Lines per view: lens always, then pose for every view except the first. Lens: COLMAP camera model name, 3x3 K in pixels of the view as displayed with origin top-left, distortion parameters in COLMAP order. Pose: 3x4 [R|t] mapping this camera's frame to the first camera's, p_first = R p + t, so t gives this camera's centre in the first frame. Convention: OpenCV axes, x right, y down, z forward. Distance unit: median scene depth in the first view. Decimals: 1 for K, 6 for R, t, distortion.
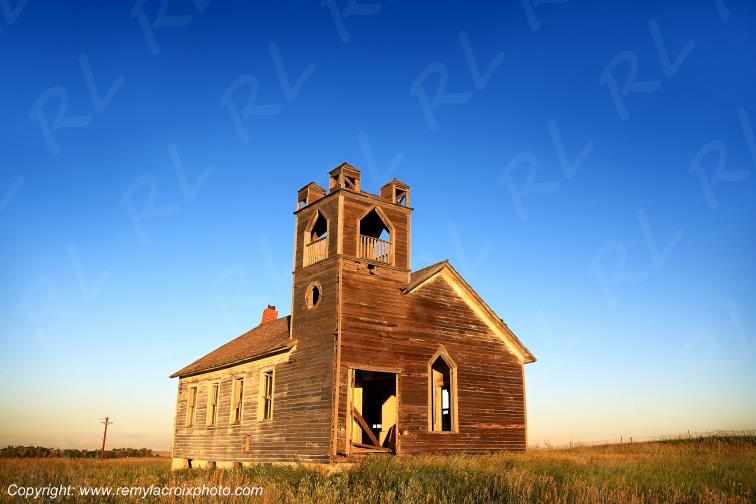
lens RADIAL K [[589.0, 0, 378.0], [0, 589.0, 252.0], [0, 0, 1]] dist [-0.092289, -0.000977]
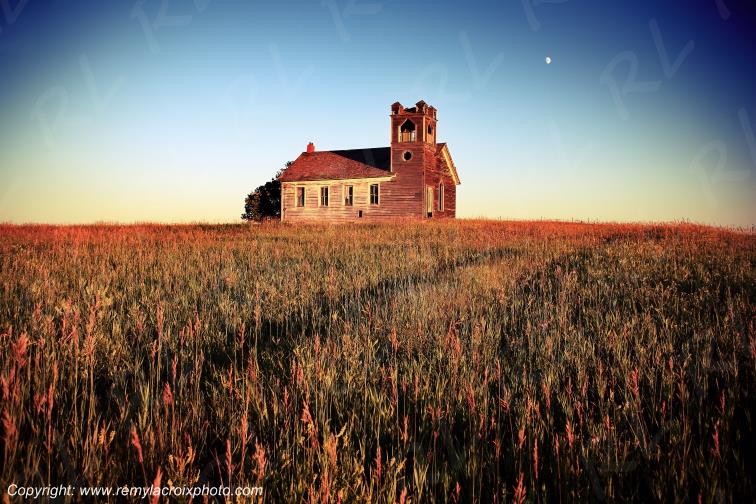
lens RADIAL K [[589.0, 0, 378.0], [0, 589.0, 252.0], [0, 0, 1]] dist [-0.092289, -0.000977]
pose [[0.882568, -0.007674, 0.470121, -1.295879], [-0.154551, 0.939573, 0.305478, -0.263700], [-0.444058, -0.342263, 0.828051, -1.059098]]
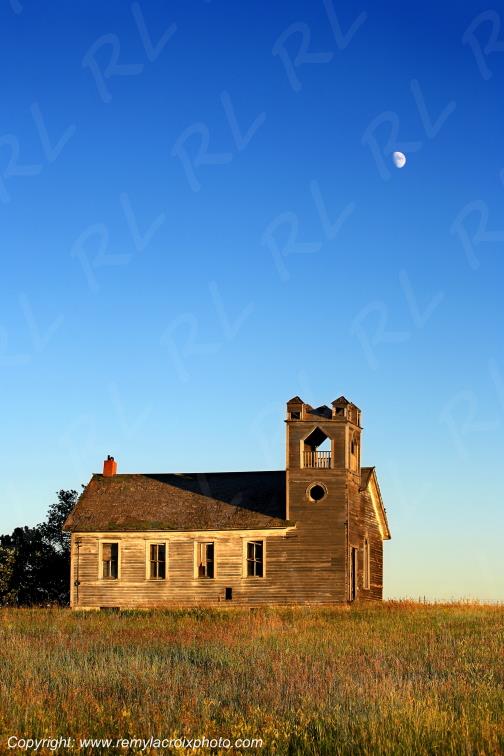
lens RADIAL K [[1580.6, 0, 252.0], [0, 1580.6, 378.0], [0, 0, 1]] dist [-0.326971, -0.272368]
pose [[0.795488, 0.105888, 0.596646, -2.355470], [-0.197879, 0.976030, 0.090608, -0.472498], [-0.572750, -0.190141, 0.797373, -1.750412]]
